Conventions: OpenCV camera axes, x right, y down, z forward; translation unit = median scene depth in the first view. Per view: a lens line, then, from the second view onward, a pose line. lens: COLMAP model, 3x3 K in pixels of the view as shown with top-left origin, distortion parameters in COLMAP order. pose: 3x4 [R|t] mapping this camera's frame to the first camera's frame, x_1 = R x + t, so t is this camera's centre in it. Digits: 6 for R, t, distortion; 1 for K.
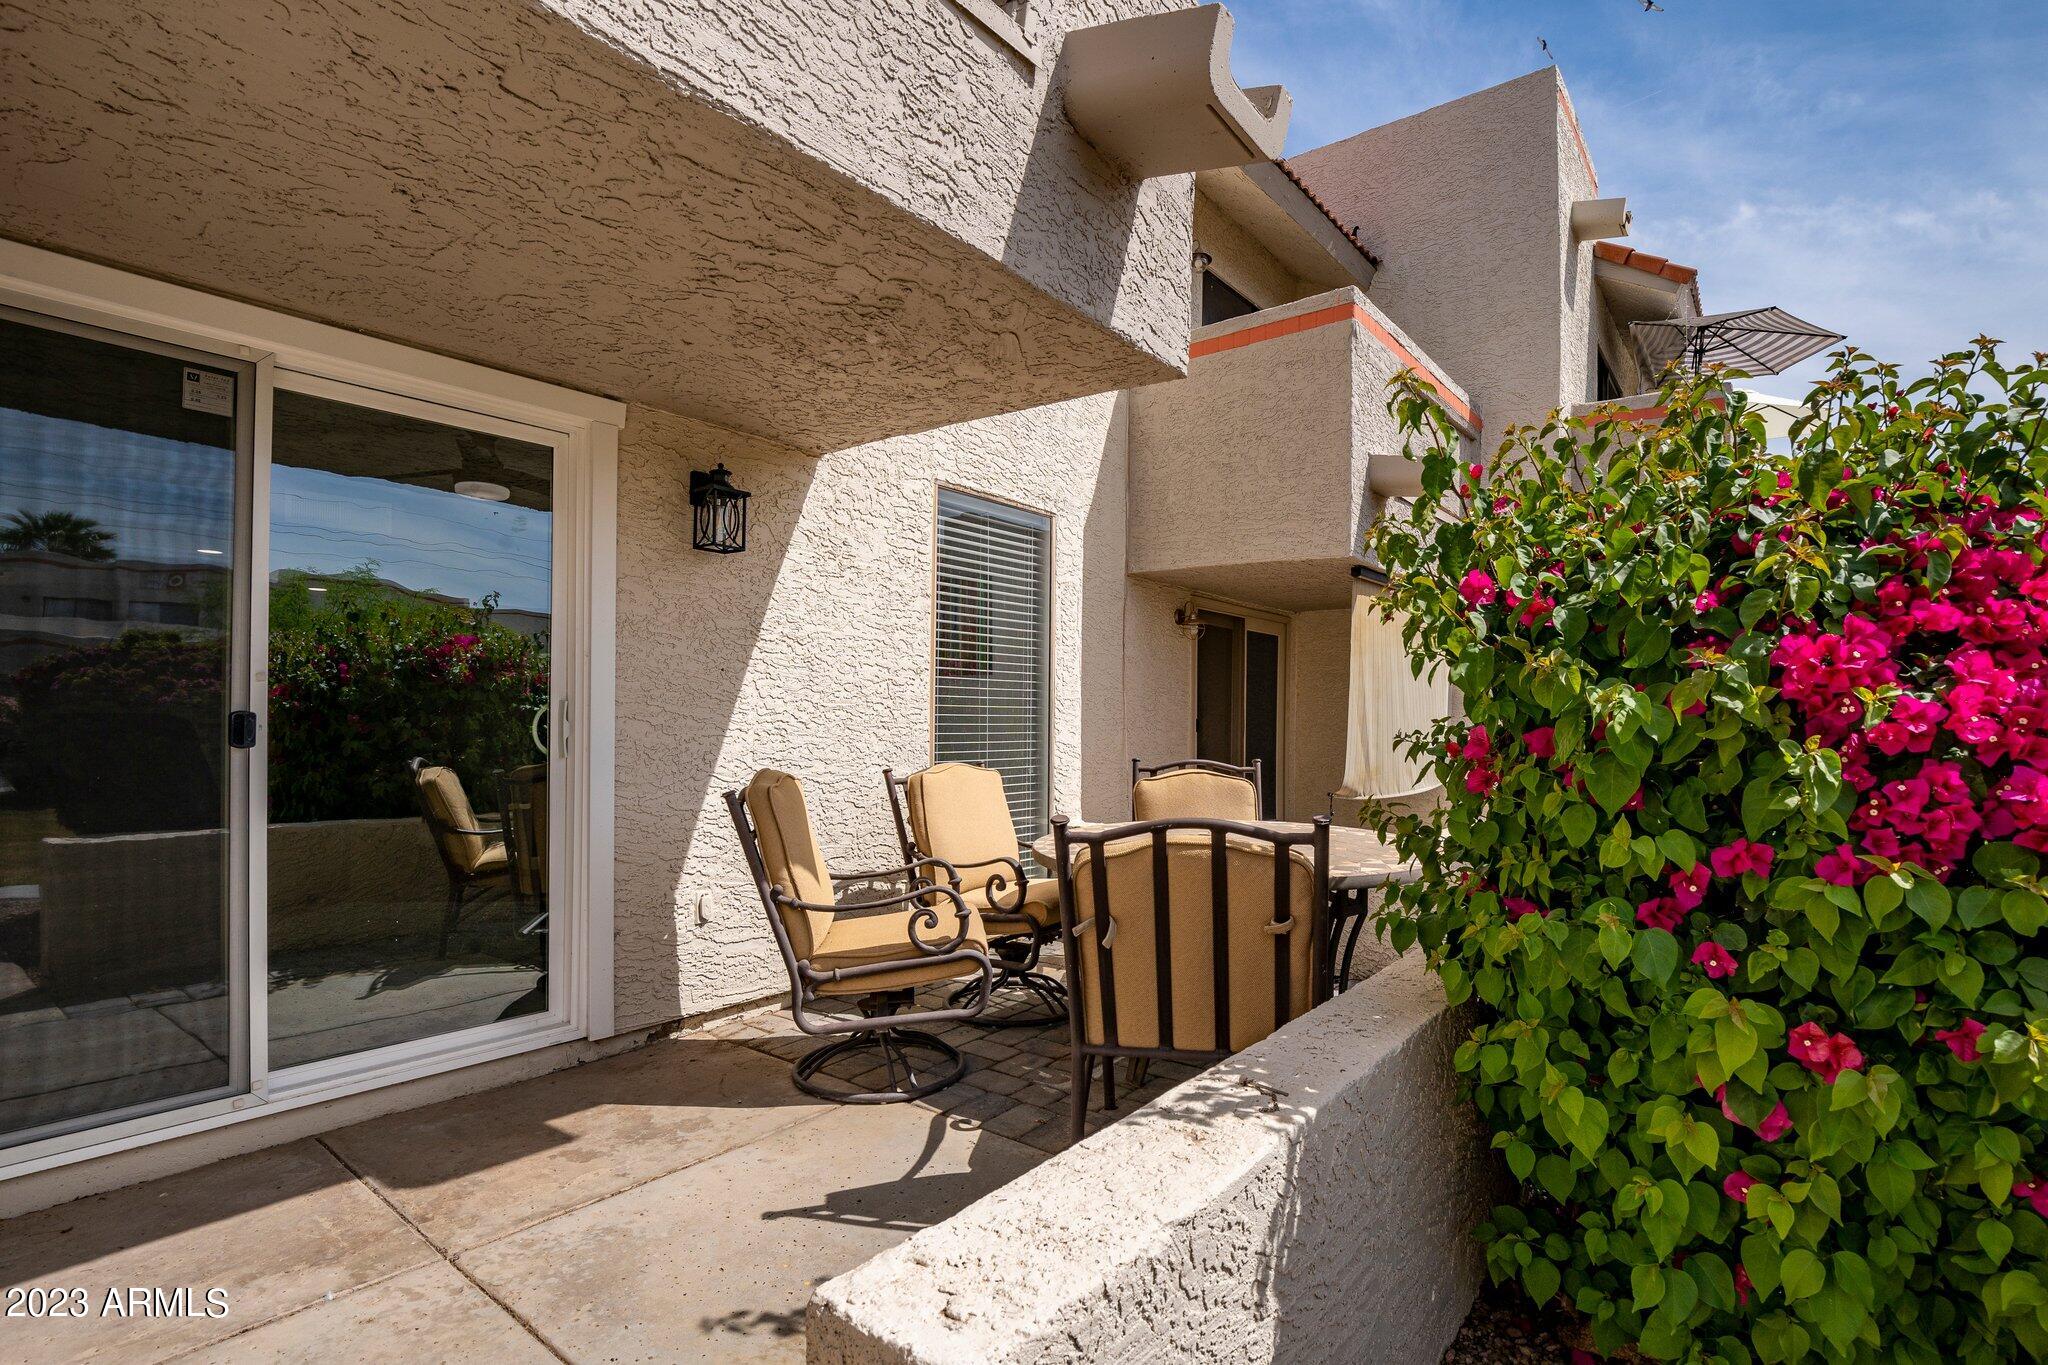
lens RADIAL K [[960.8, 0, 1020.1], [0, 960.8, 697.1], [0, 0, 1]] dist [-0.004065, -0.001853]
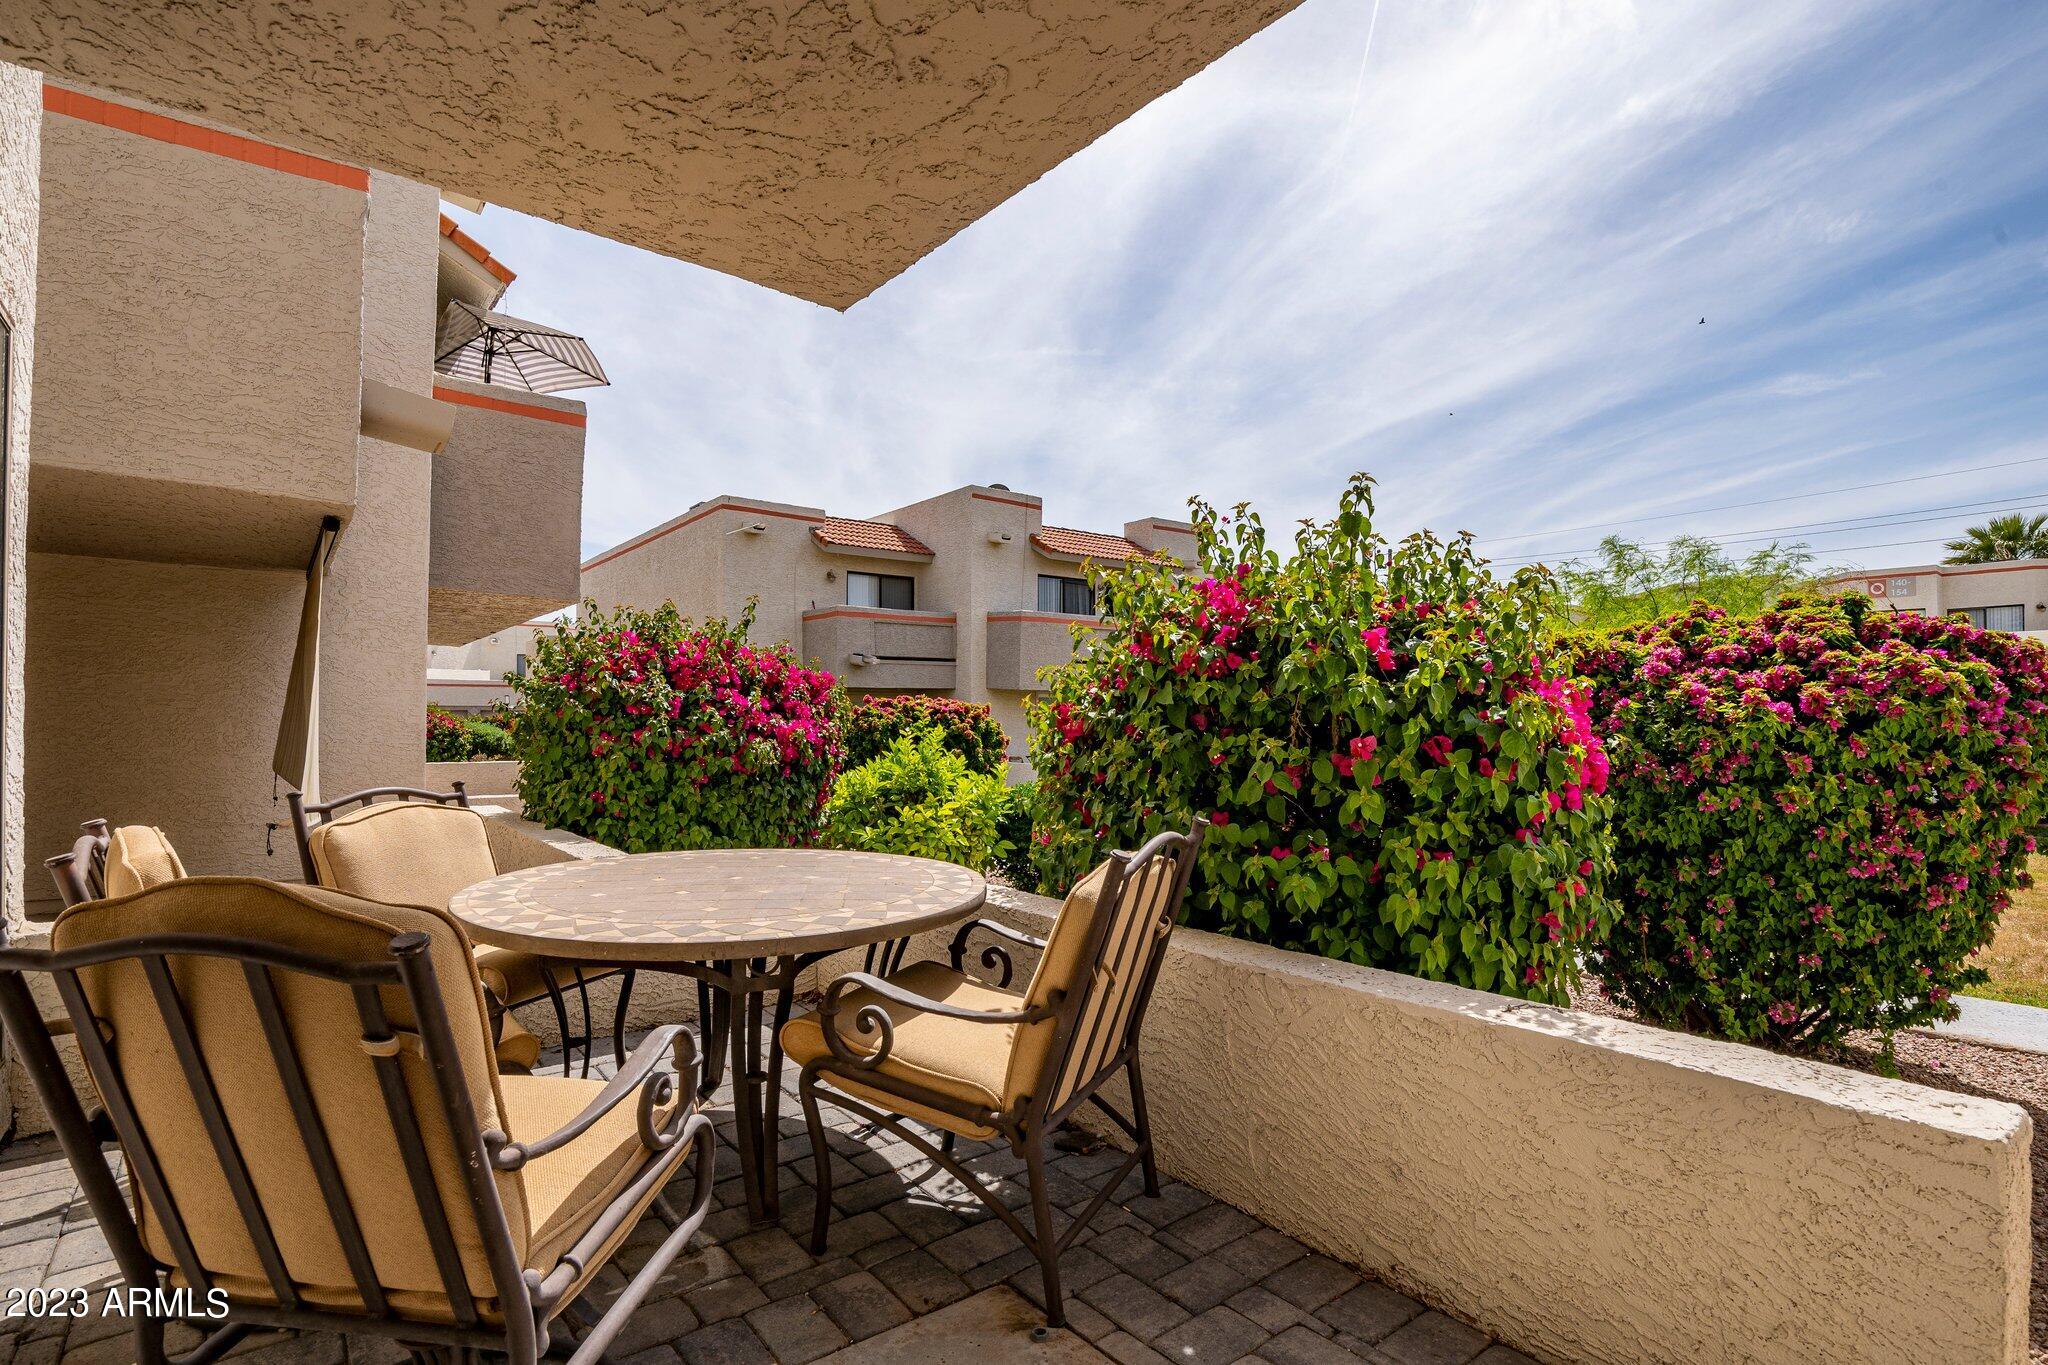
lens RADIAL K [[960.8, 0, 1031.4], [0, 960.8, 678.0], [0, 0, 1]] dist [-0.004065, -0.001853]
pose [[0.216274, 0.015161, 0.976215, -0.719718], [-0.012757, 0.999838, -0.012702, -0.017534], [-0.976249, -0.009707, 0.216433, 0.809888]]
